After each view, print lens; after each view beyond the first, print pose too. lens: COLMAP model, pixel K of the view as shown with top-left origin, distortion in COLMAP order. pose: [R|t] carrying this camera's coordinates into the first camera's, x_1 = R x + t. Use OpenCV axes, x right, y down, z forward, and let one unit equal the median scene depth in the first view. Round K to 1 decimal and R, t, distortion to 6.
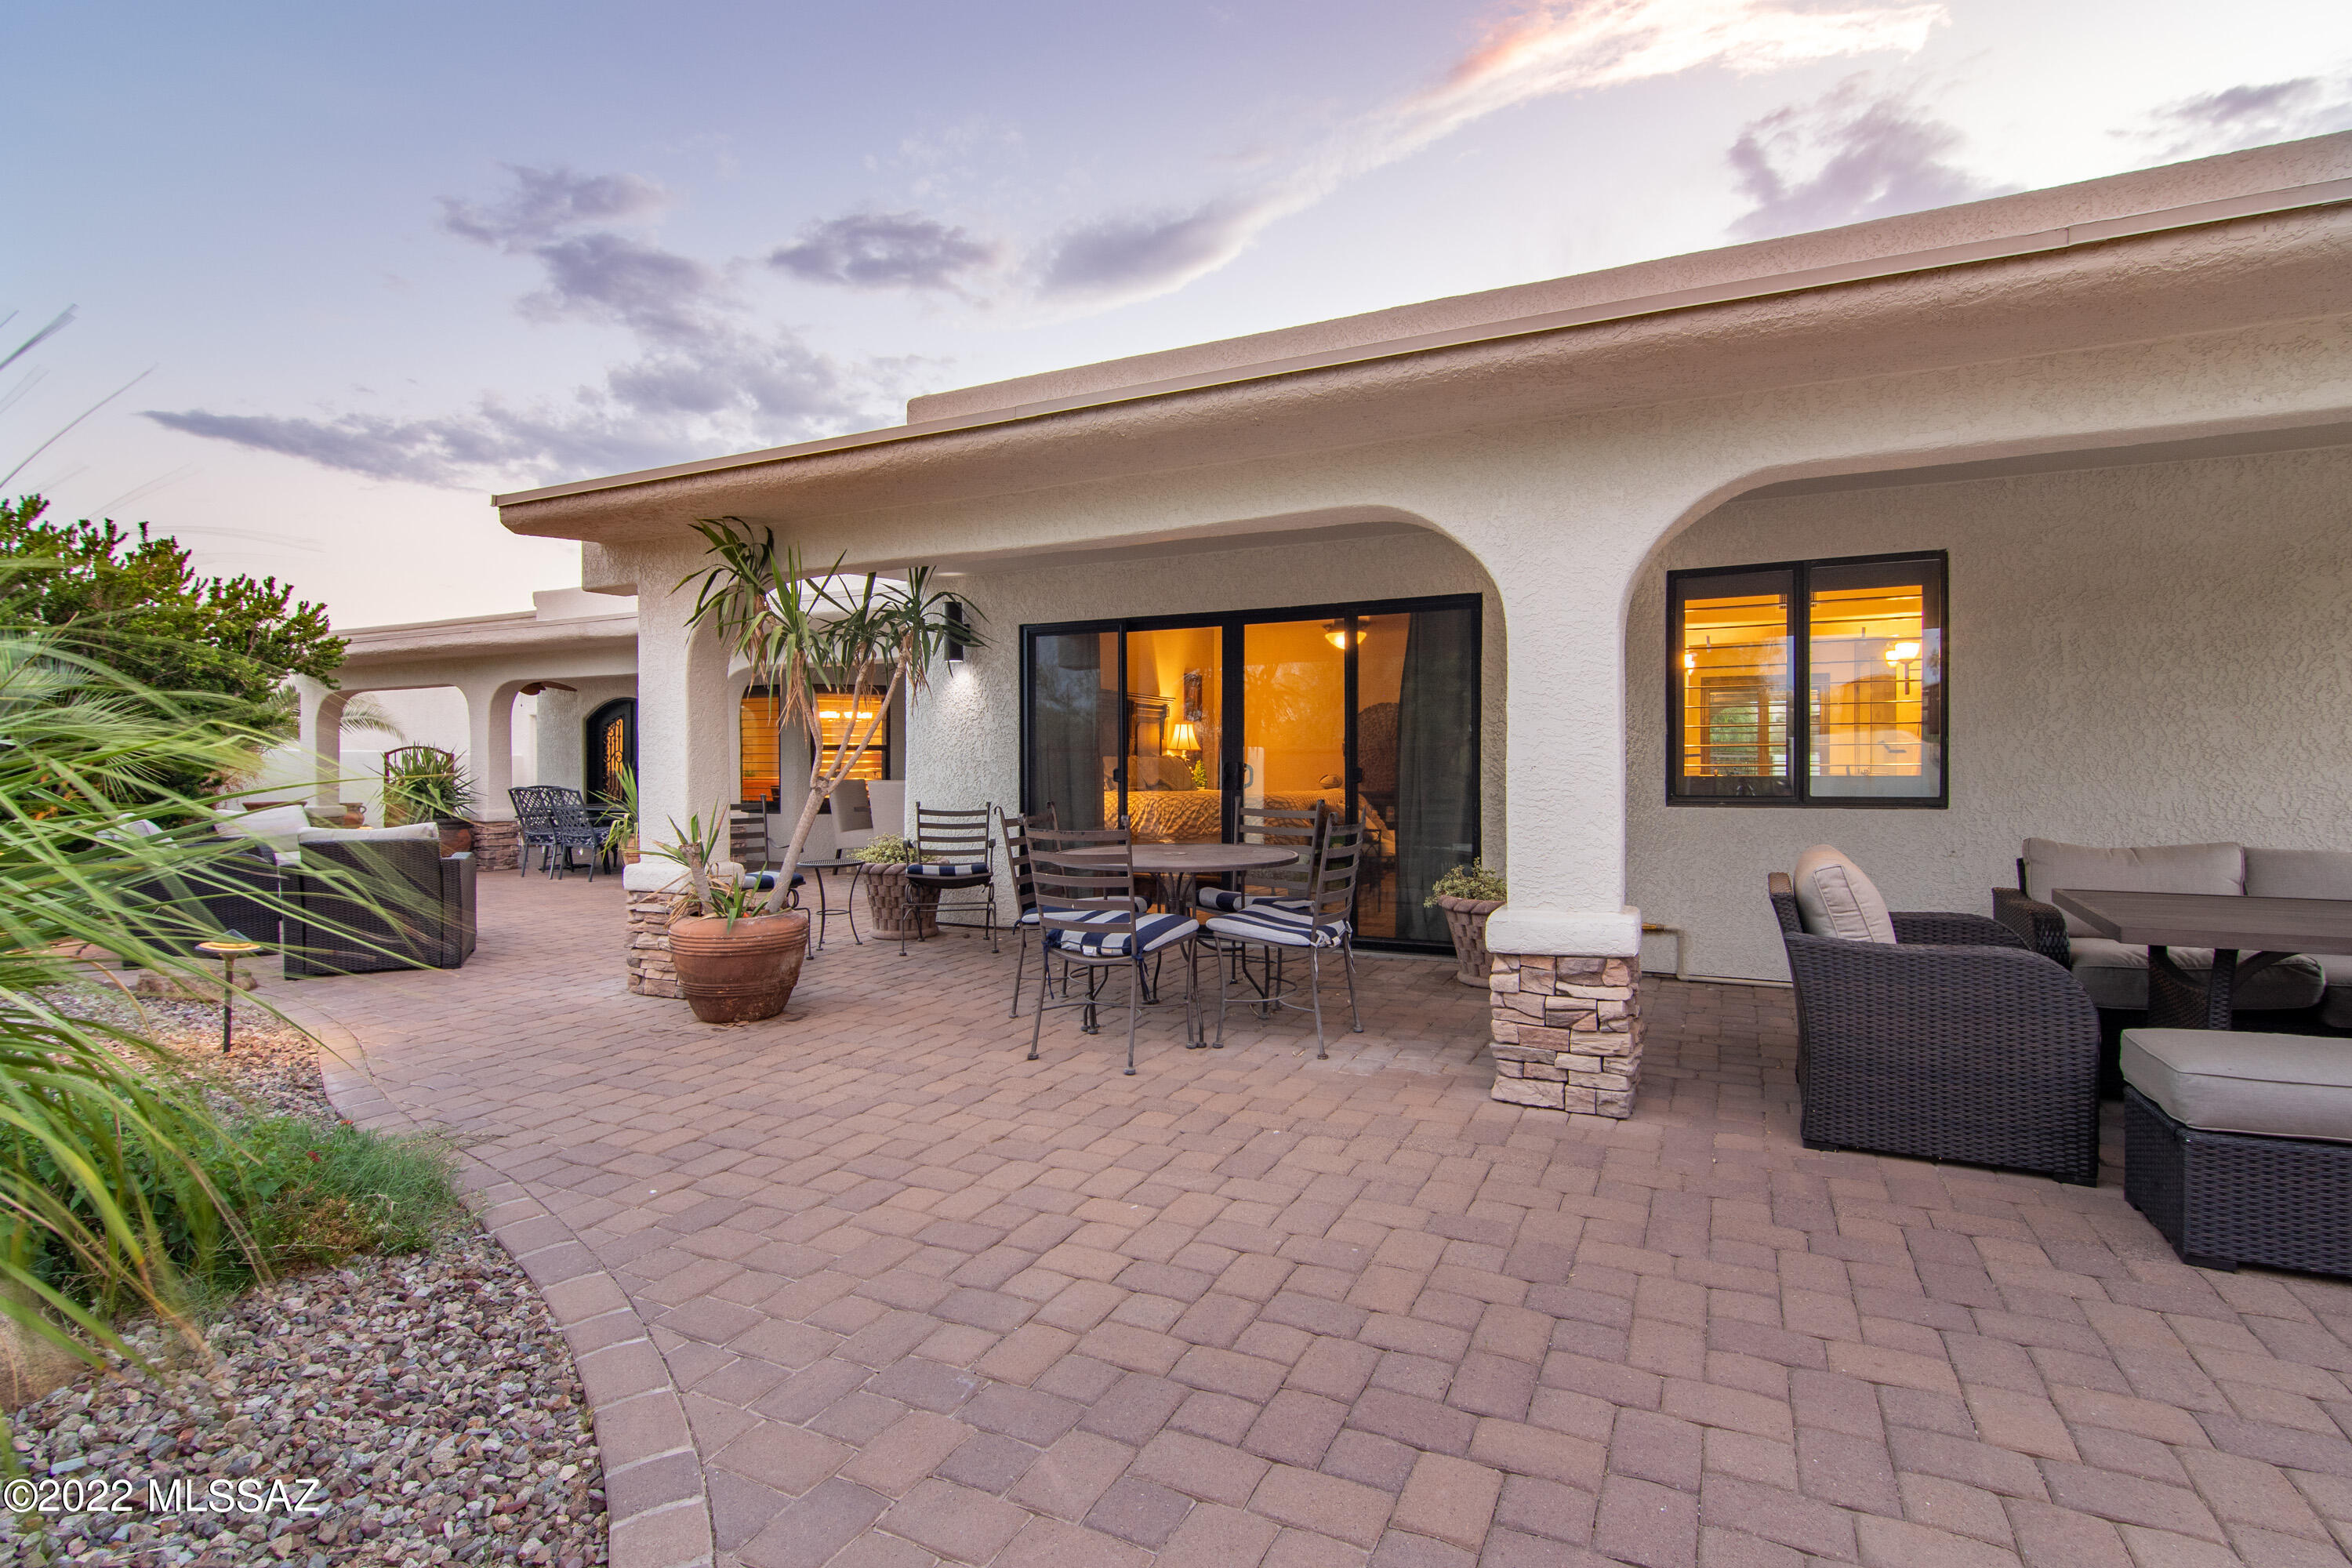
lens RADIAL K [[1105.6, 0, 1140.3], [0, 1105.6, 794.2], [0, 0, 1]] dist [-0.003472, -0.000195]
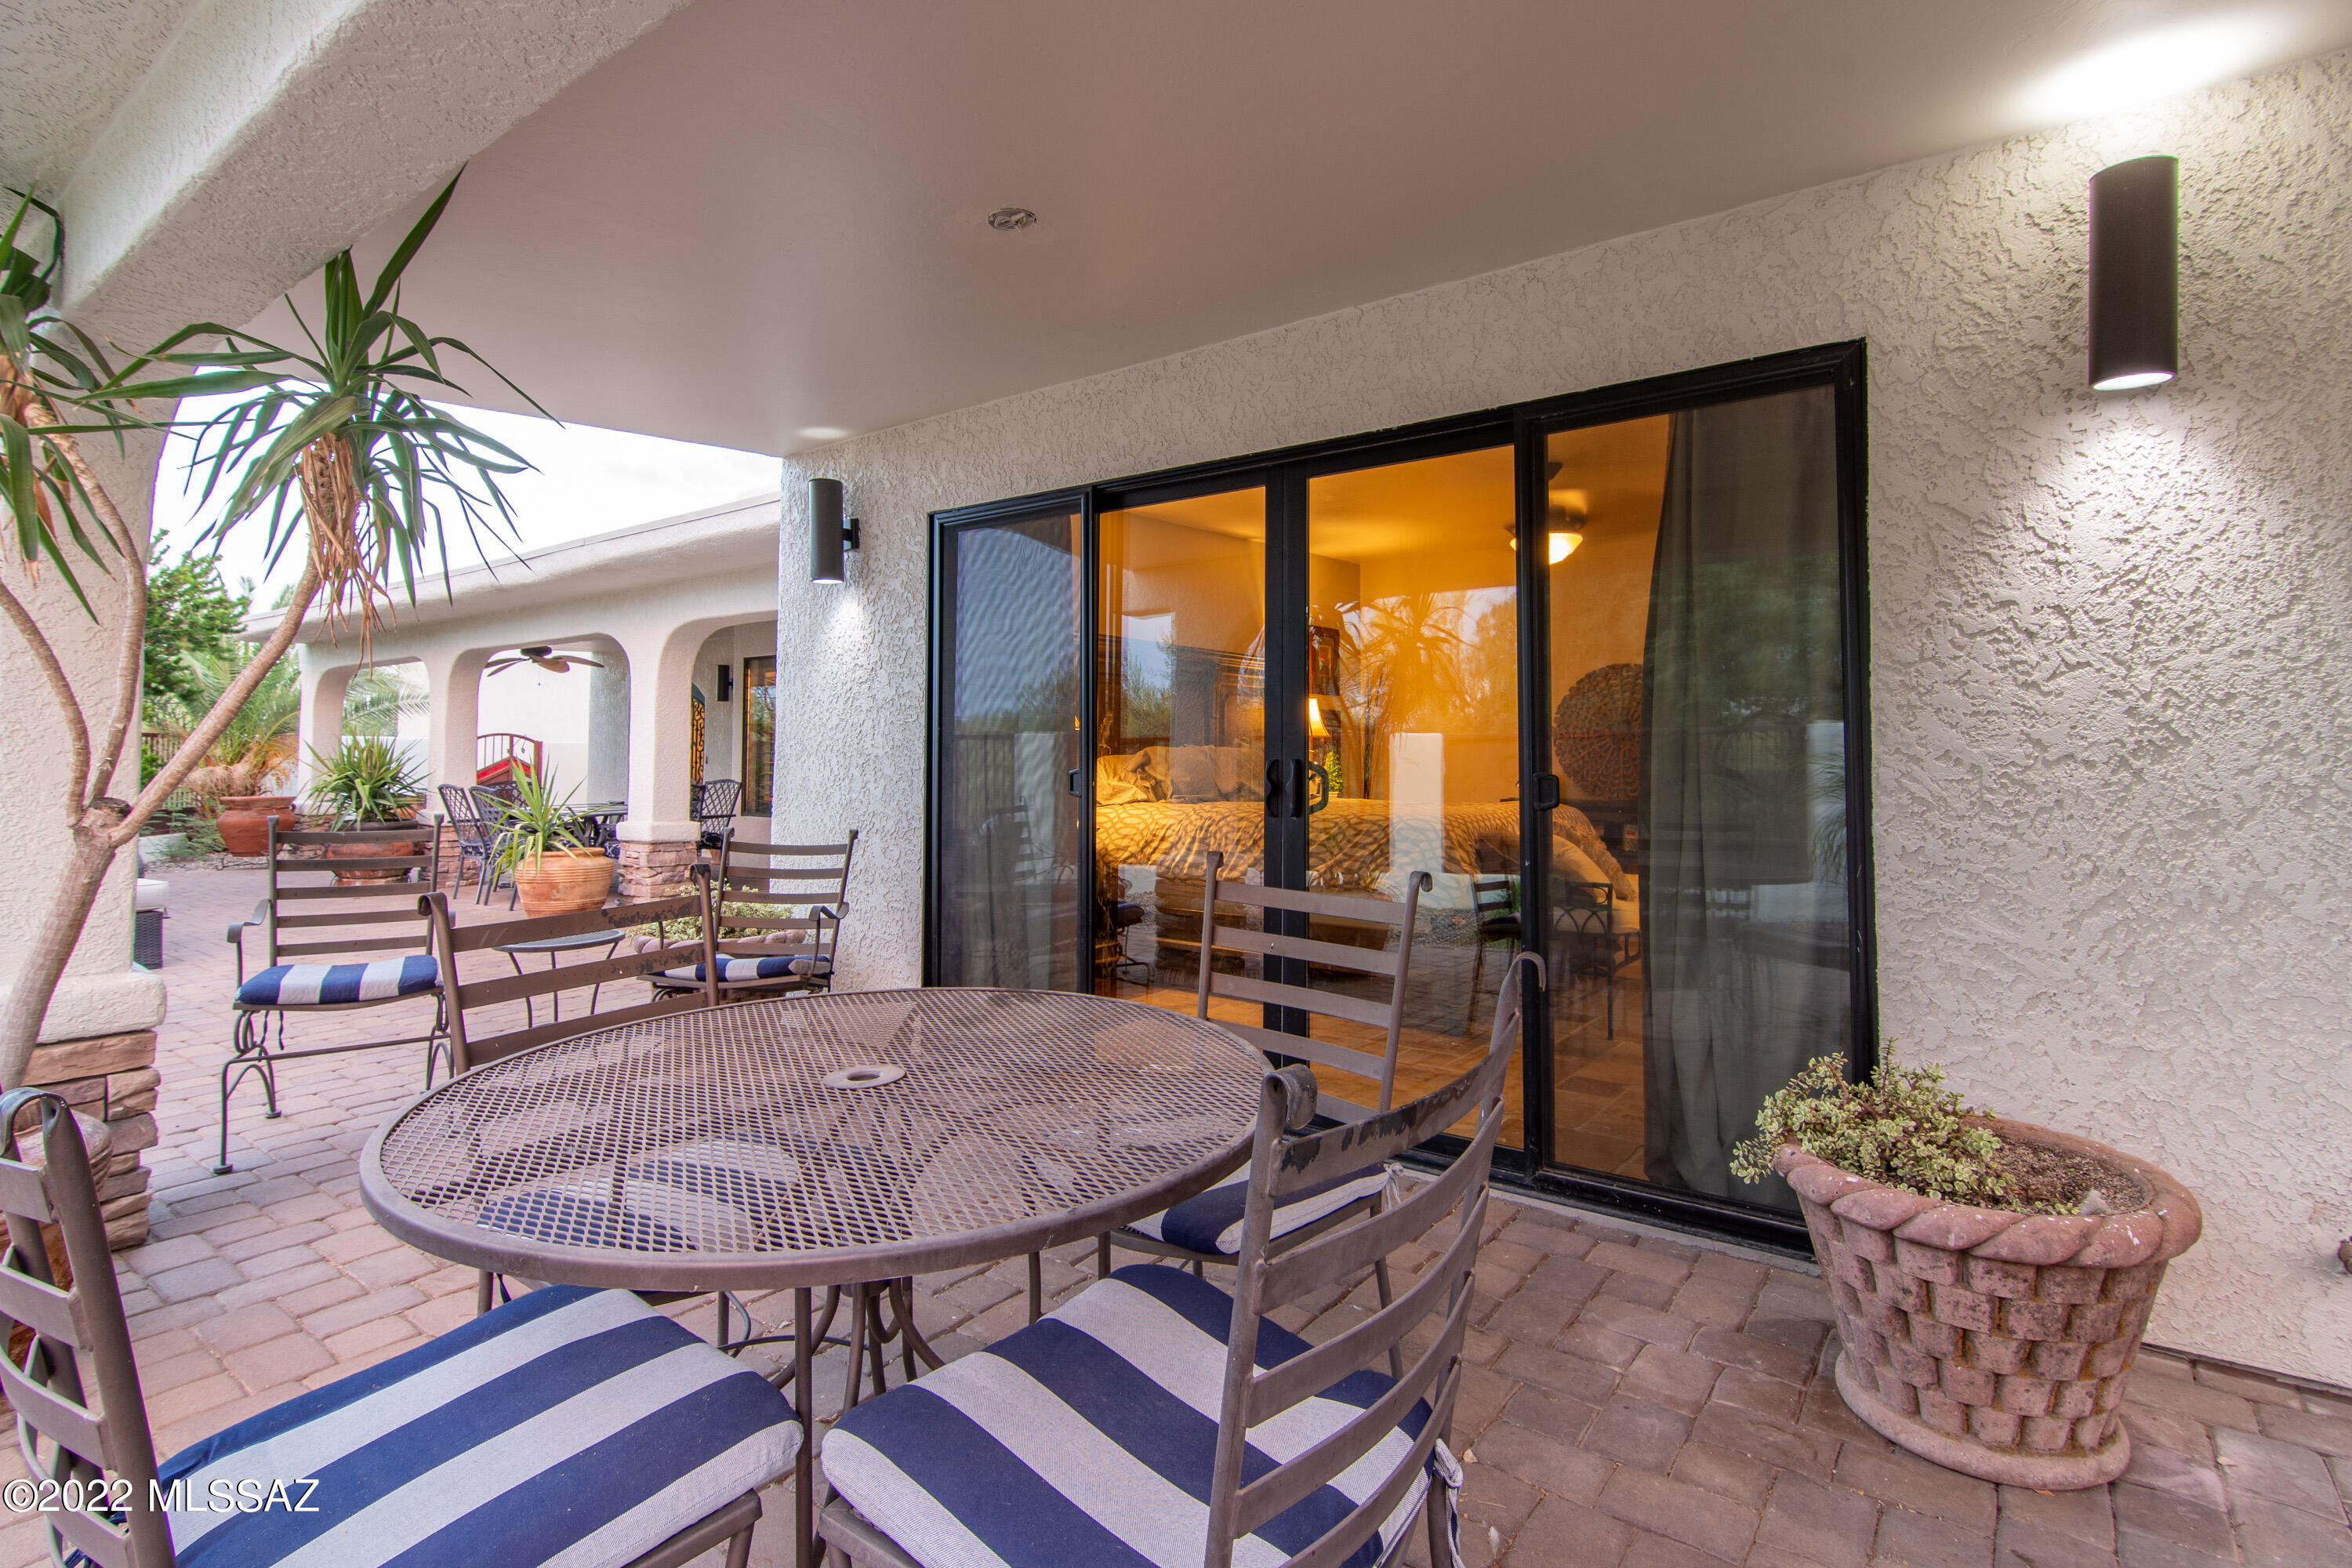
lens RADIAL K [[1140.5, 0, 1138.8], [0, 1140.5, 760.1], [0, 0, 1]] dist [0.025964, -0.000335]
pose [[0.982945, 0.002470, -0.183884, 0.103200], [-0.006355, 0.999769, -0.020542, -0.016090], [0.183791, 0.021360, 0.982733, 0.448351]]
